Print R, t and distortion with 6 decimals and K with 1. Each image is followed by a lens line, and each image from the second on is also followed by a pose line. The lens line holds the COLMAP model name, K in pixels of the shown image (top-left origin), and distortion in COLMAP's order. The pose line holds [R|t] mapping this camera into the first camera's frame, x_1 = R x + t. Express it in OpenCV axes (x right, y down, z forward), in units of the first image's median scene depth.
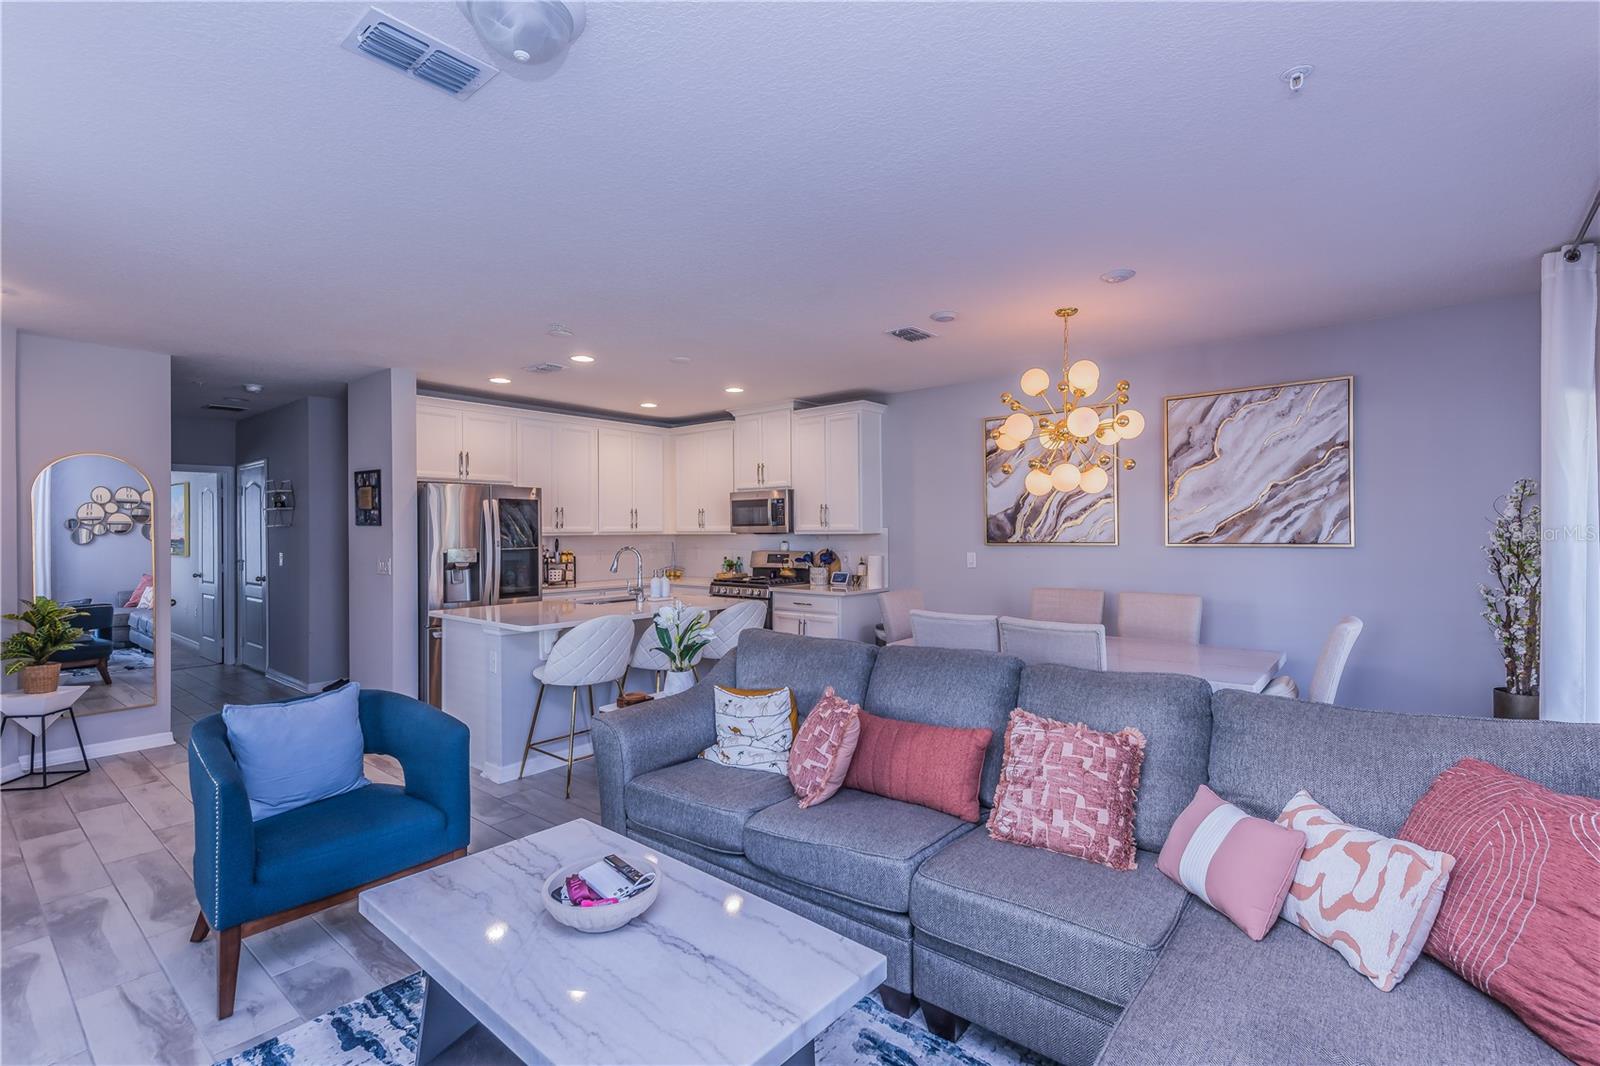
lens RADIAL K [[744.6, 0, 795.6], [0, 744.6, 529.9], [0, 0, 1]] dist [-0.000568, 0.000062]
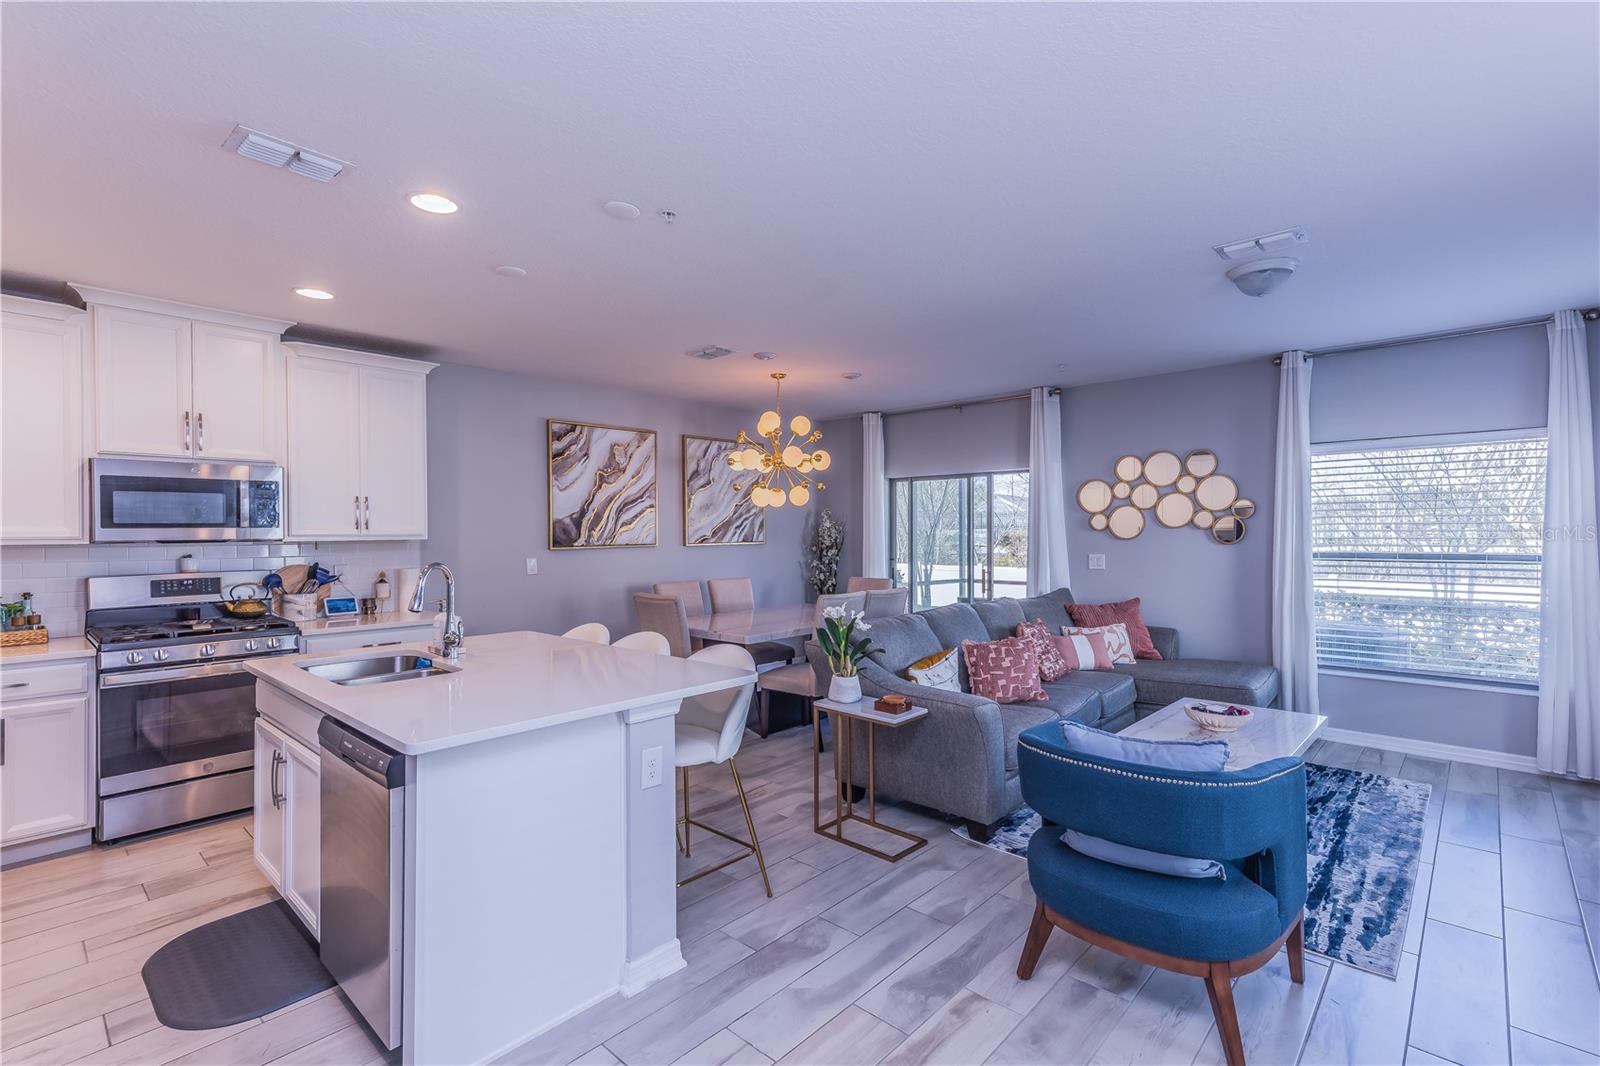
lens RADIAL K [[744.6, 0, 794.8], [0, 744.6, 532.5], [0, 0, 1]] dist [-0.000568, 0.000062]
pose [[0.005459, 0.003523, 0.999979, -0.757145], [0.004967, 0.999981, -0.003550, 0.003090], [-0.999973, 0.004986, 0.005442, 0.715564]]
